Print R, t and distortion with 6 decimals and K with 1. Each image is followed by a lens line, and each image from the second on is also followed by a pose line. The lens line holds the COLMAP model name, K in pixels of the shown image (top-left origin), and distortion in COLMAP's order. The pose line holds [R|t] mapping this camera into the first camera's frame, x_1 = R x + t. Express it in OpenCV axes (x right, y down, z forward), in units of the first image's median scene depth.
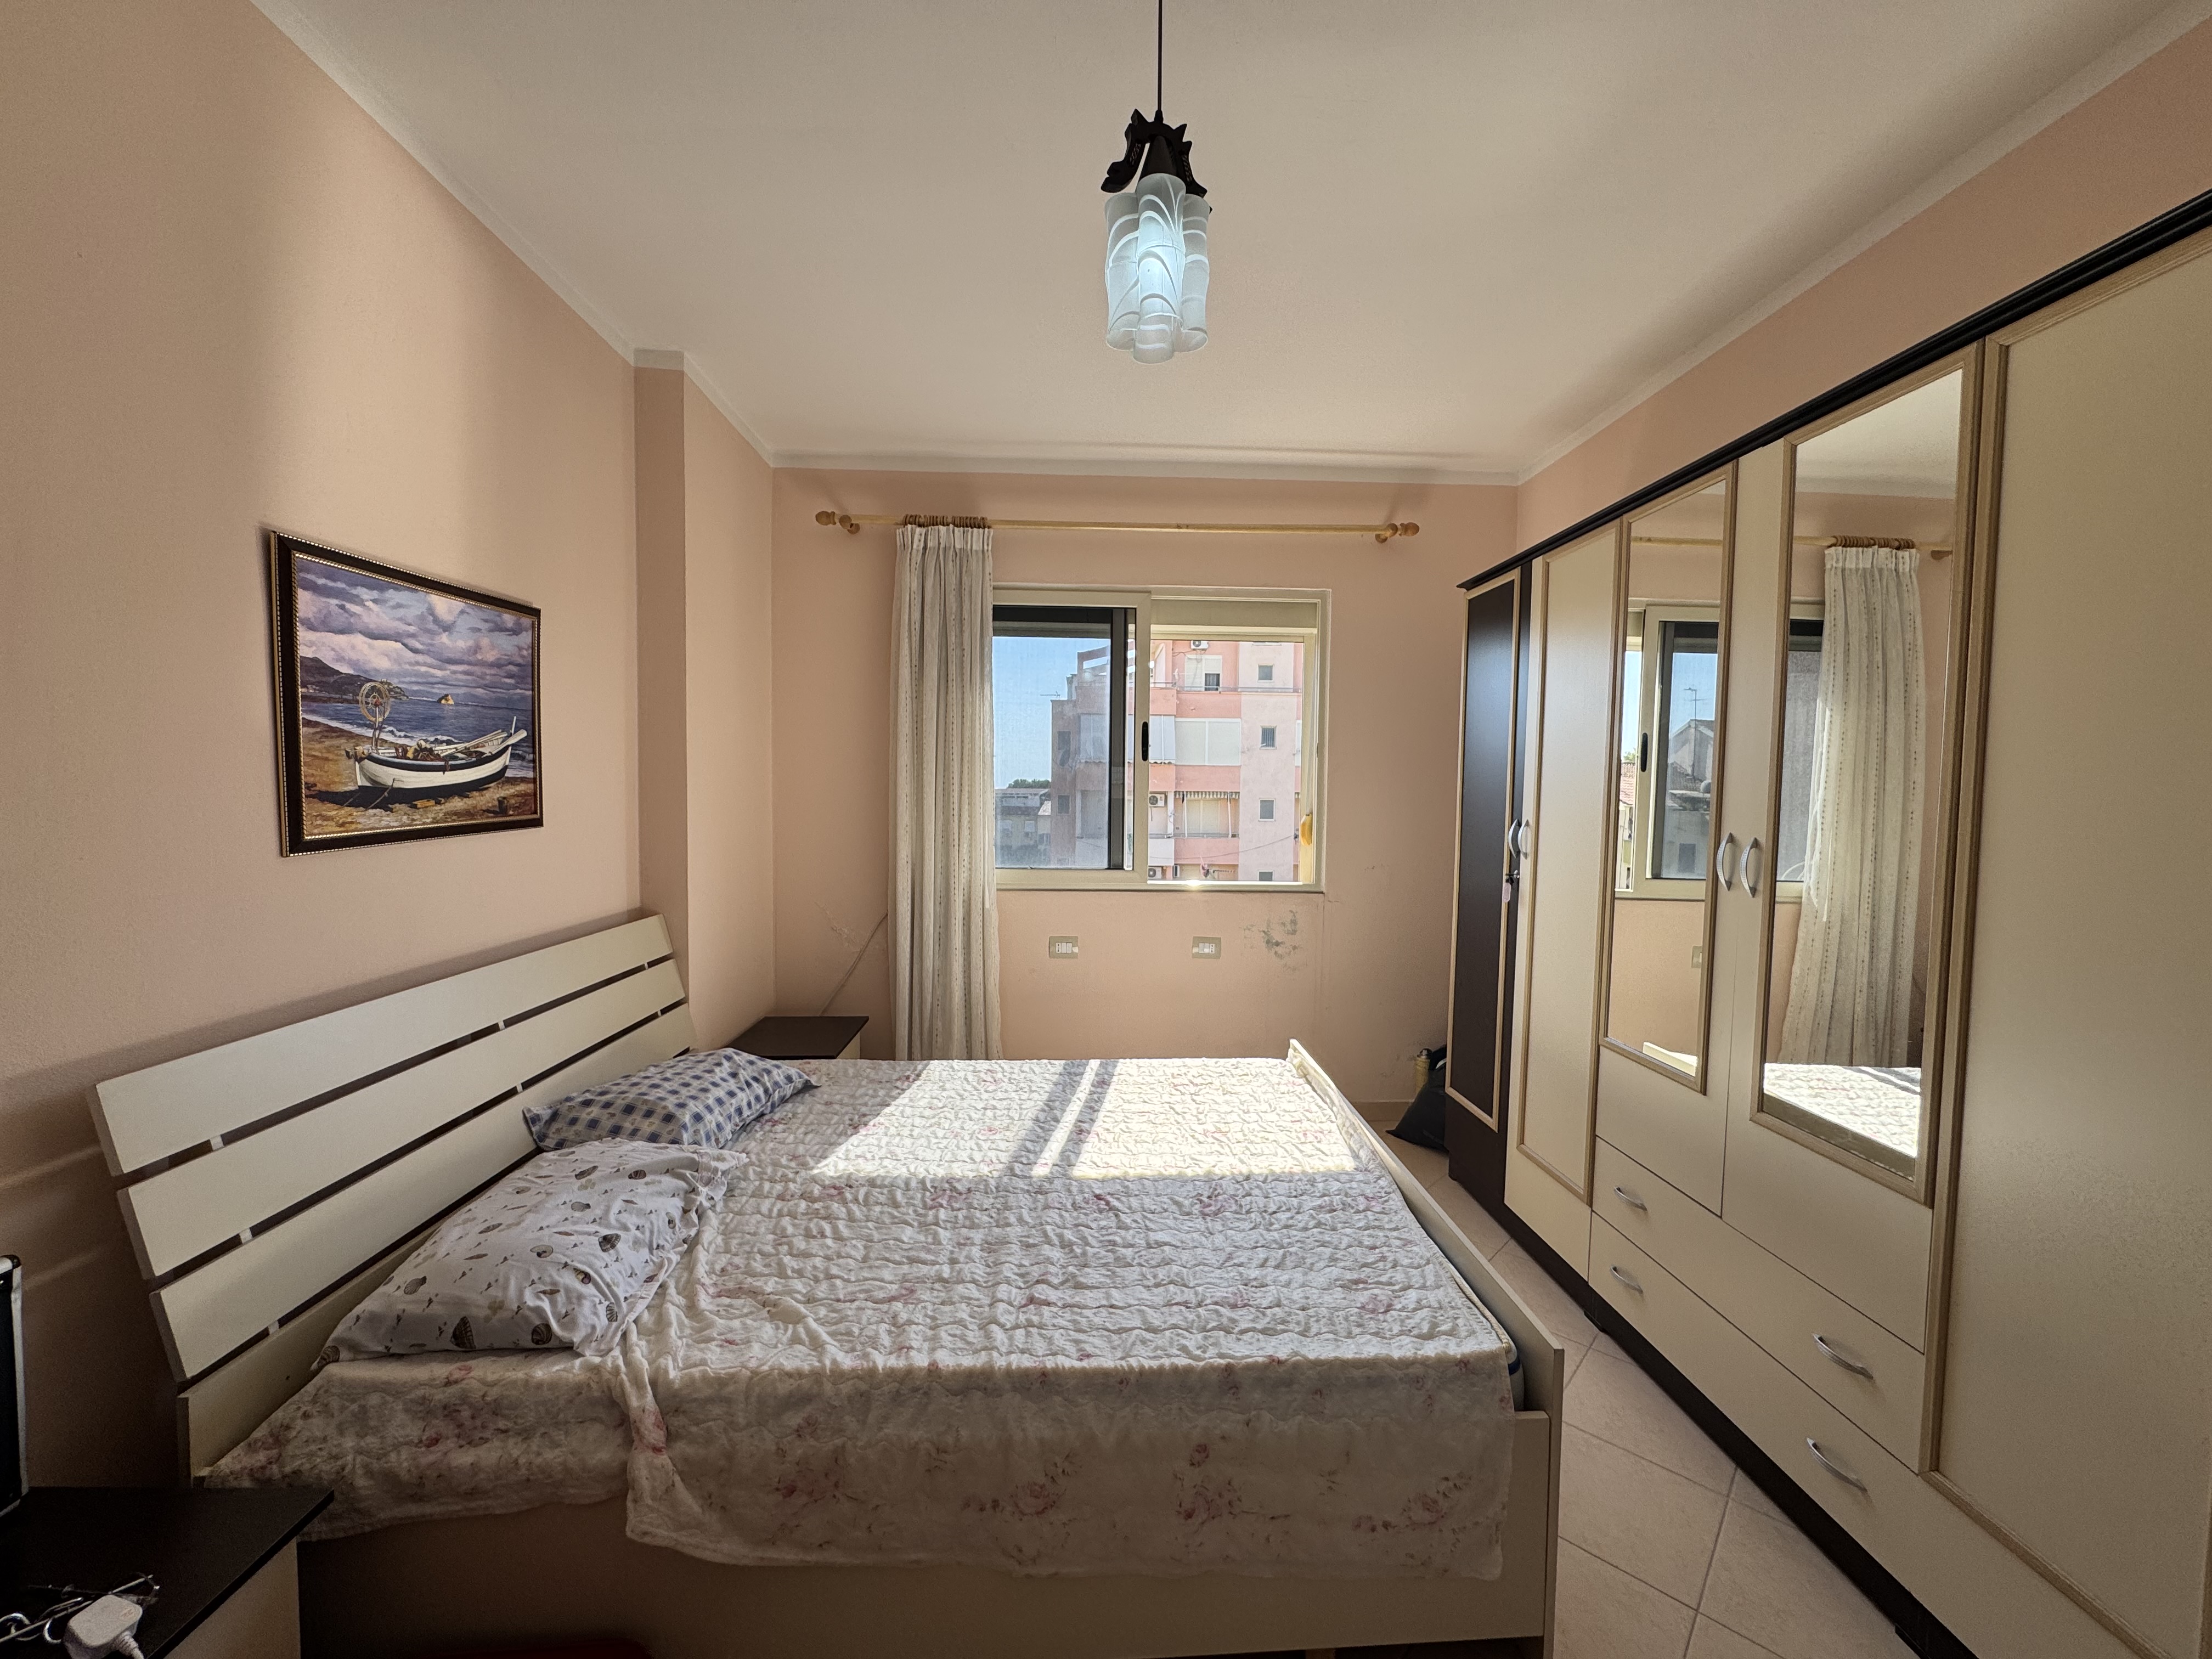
lens RADIAL K [[884.7, 0, 1106.0], [0, 884.7, 829.5], [0, 0, 1]] dist [-0.003372, 0.000062]
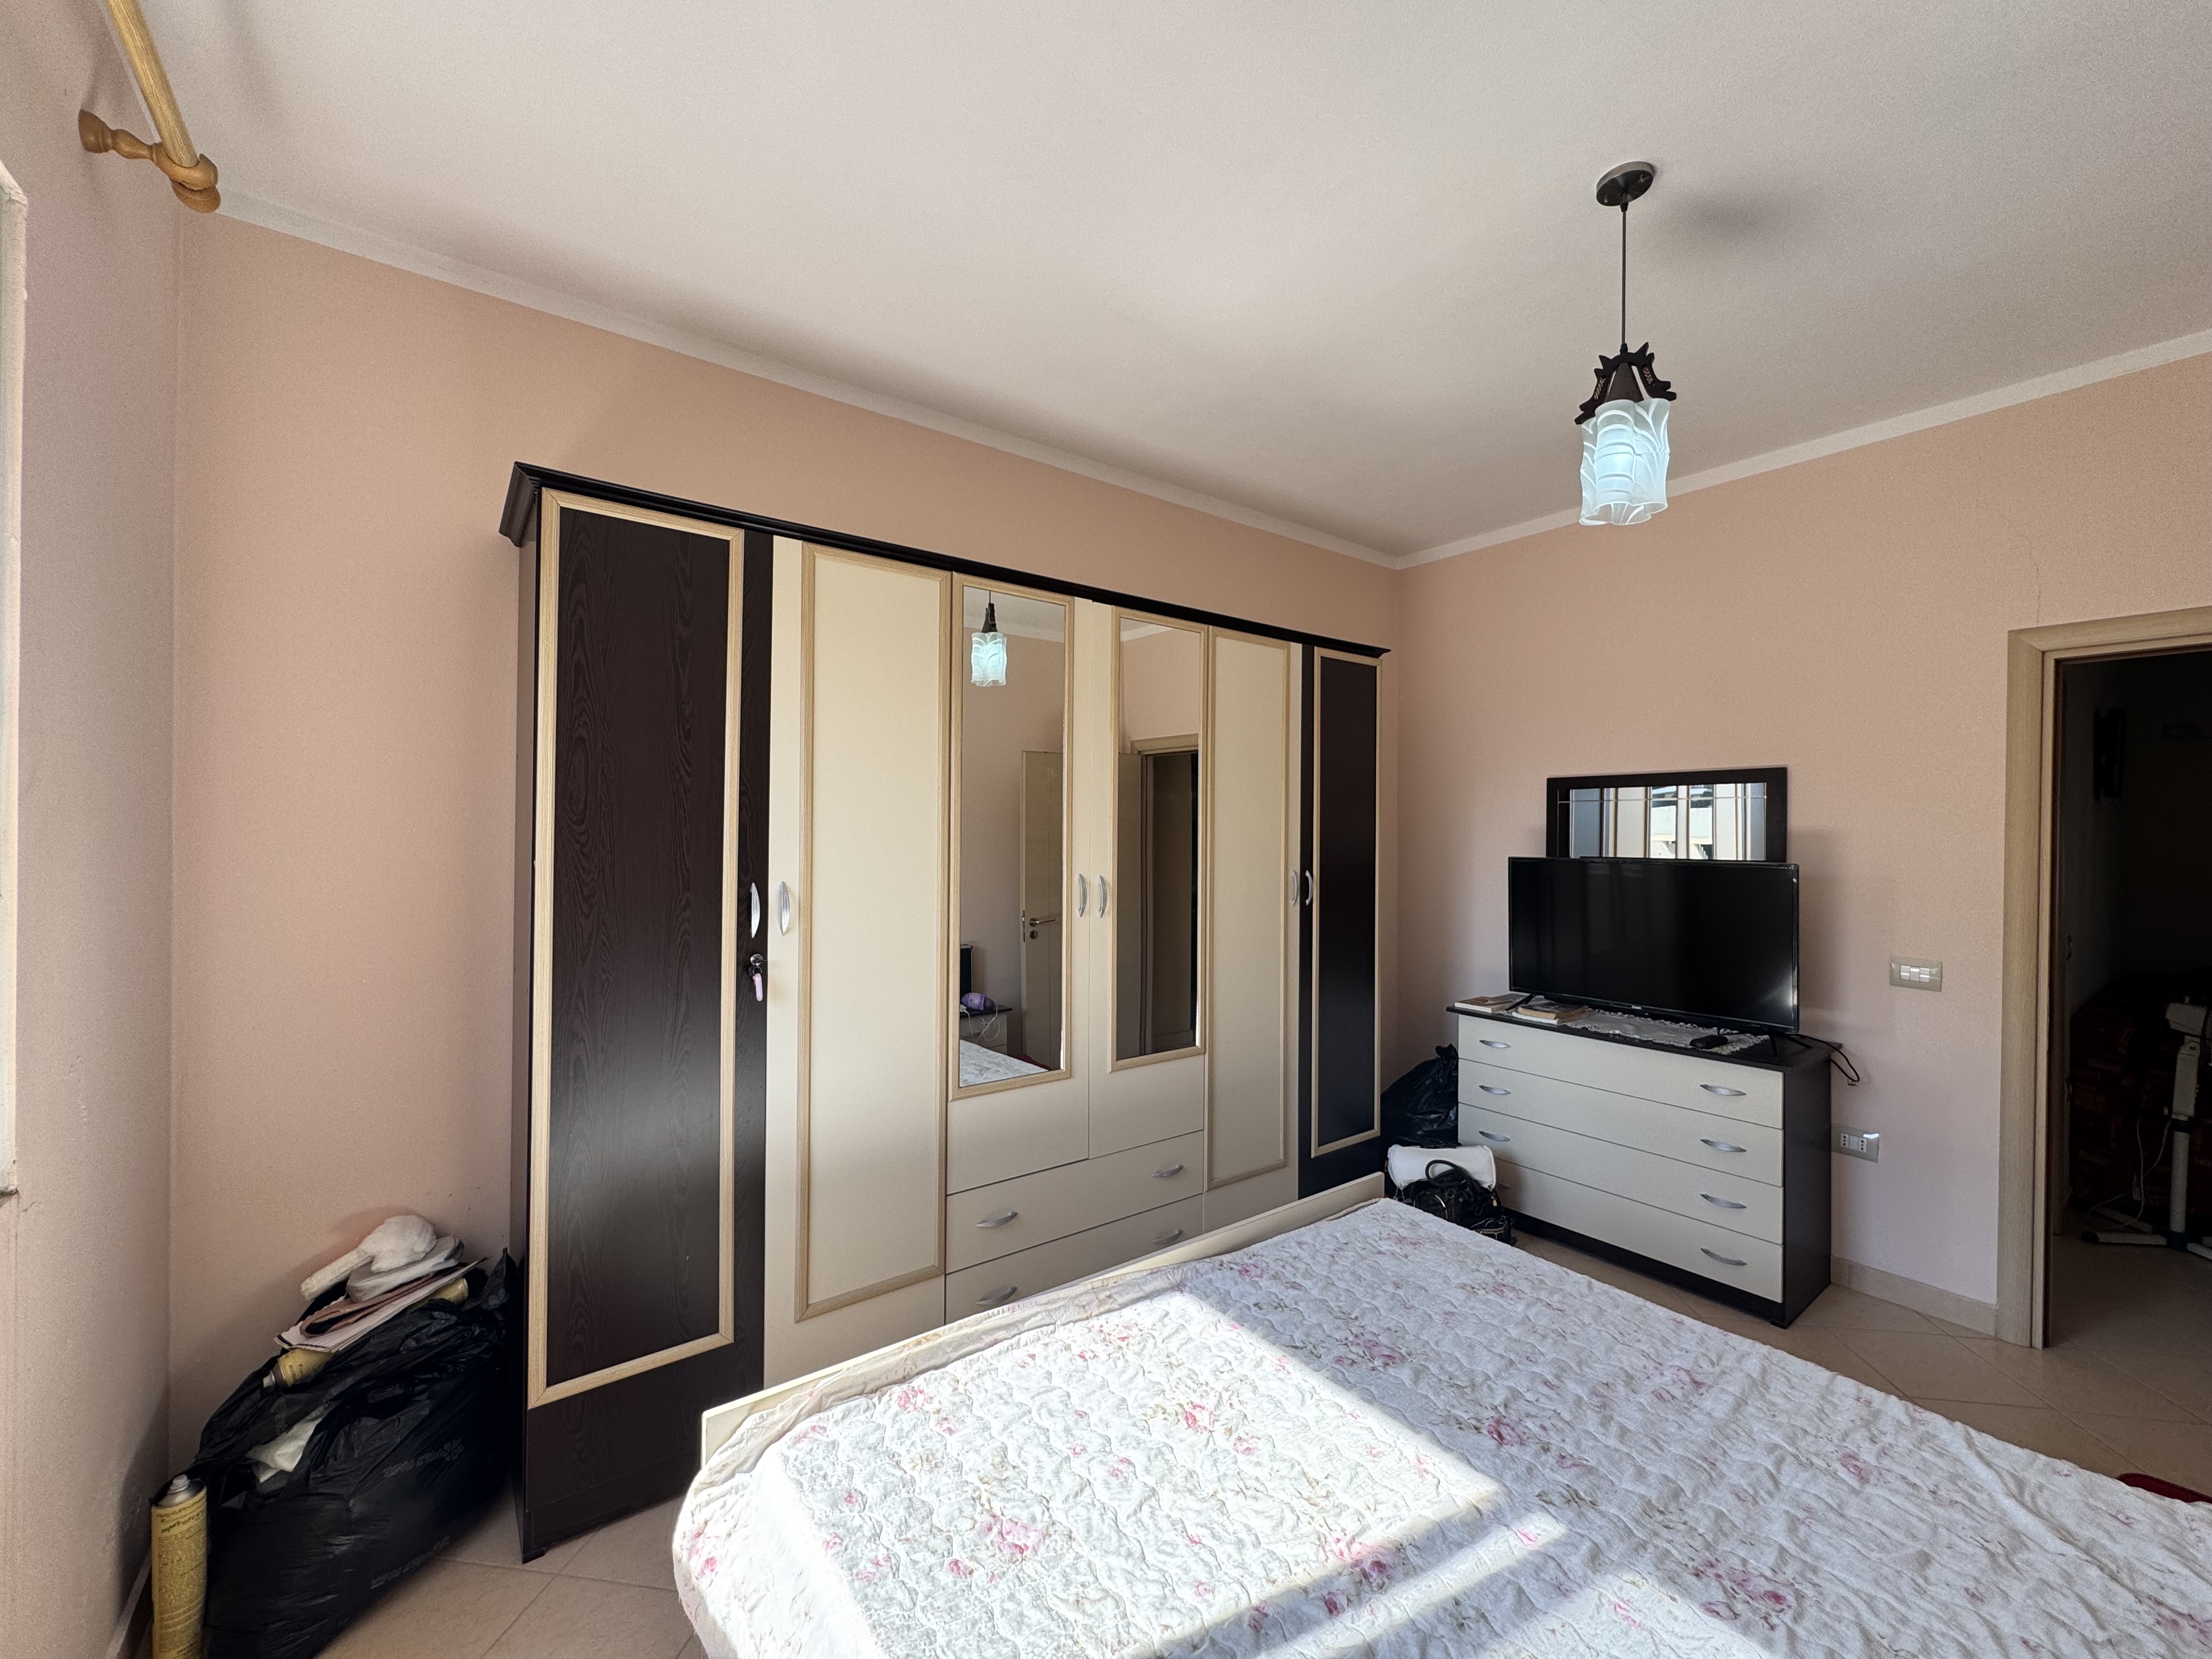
lens RADIAL K [[884.7, 0, 1106.0], [0, 884.7, 829.5], [0, 0, 1]] dist [-0.003372, 0.000062]
pose [[-0.569312, -0.013603, 0.822009, -0.453287], [0.021211, 0.999287, 0.031227, -0.113321], [-0.821848, 0.035213, -0.568618, 1.845765]]
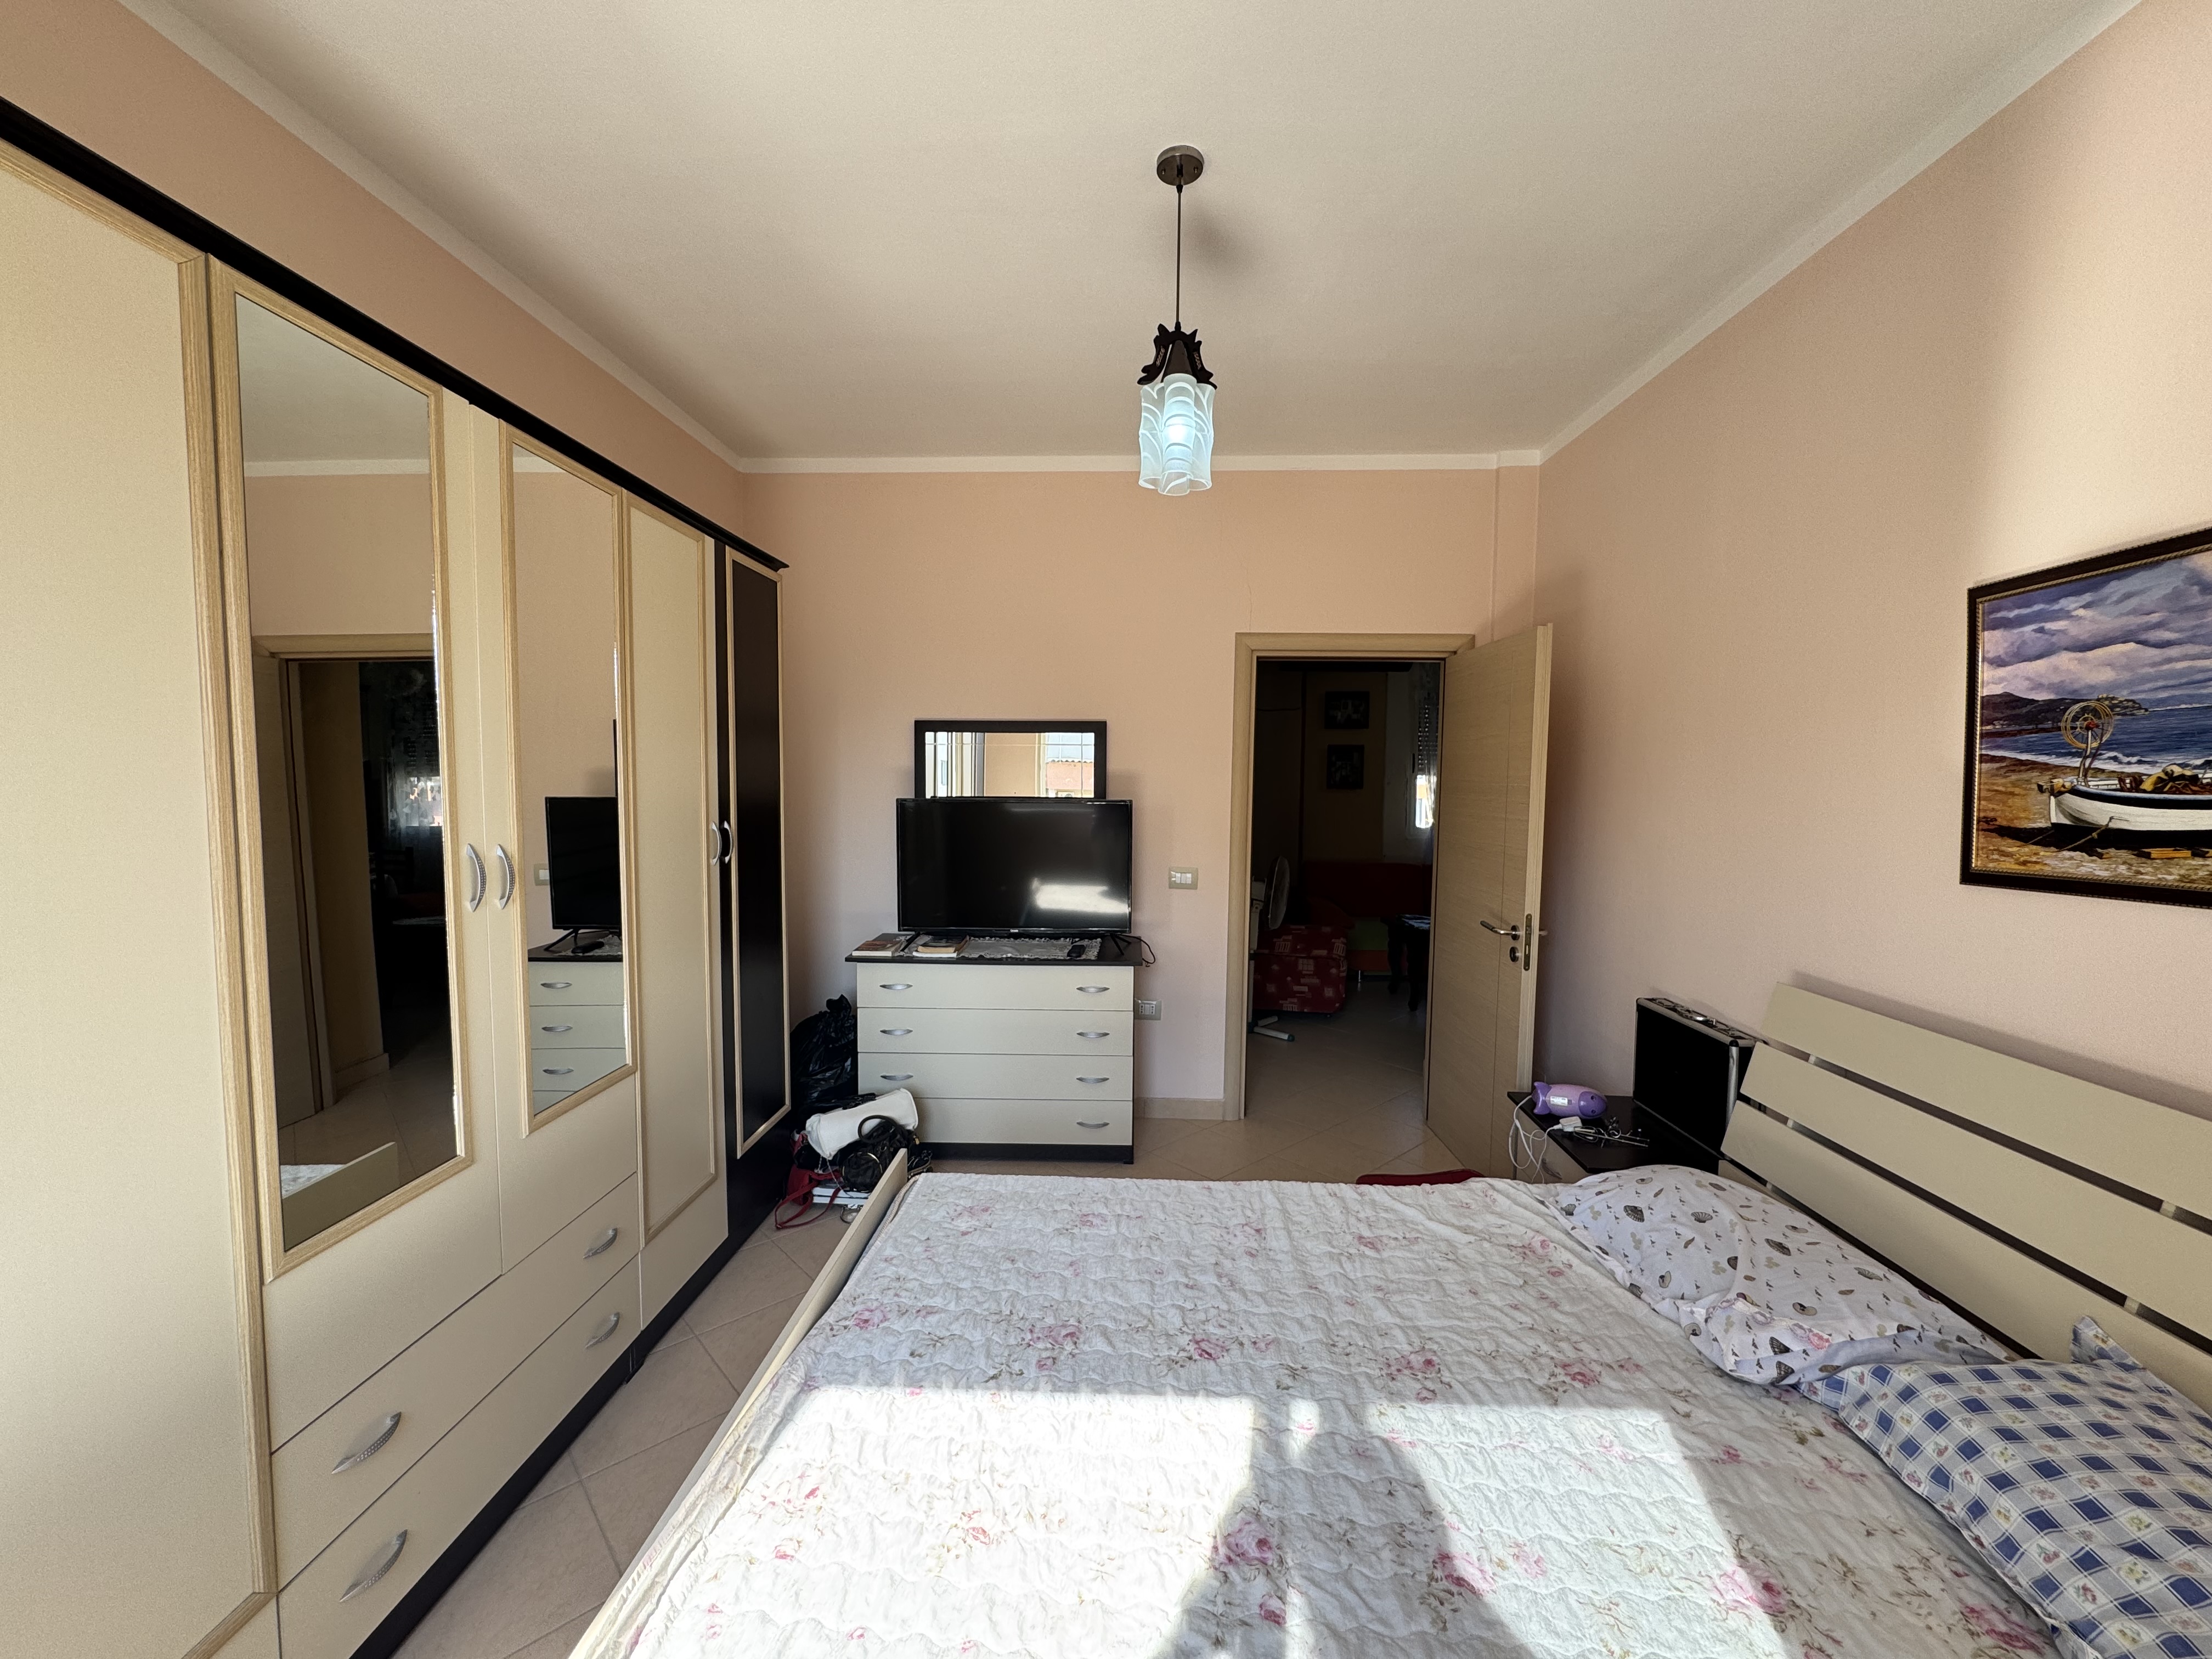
lens RADIAL K [[884.7, 0, 1106.0], [0, 884.7, 829.5], [0, 0, 1]] dist [-0.003372, 0.000062]
pose [[-0.997079, -0.024443, 0.072360, 0.040590], [-0.016749, 0.994322, 0.105083, -0.117808], [-0.074518, 0.103564, -0.991827, 1.910462]]
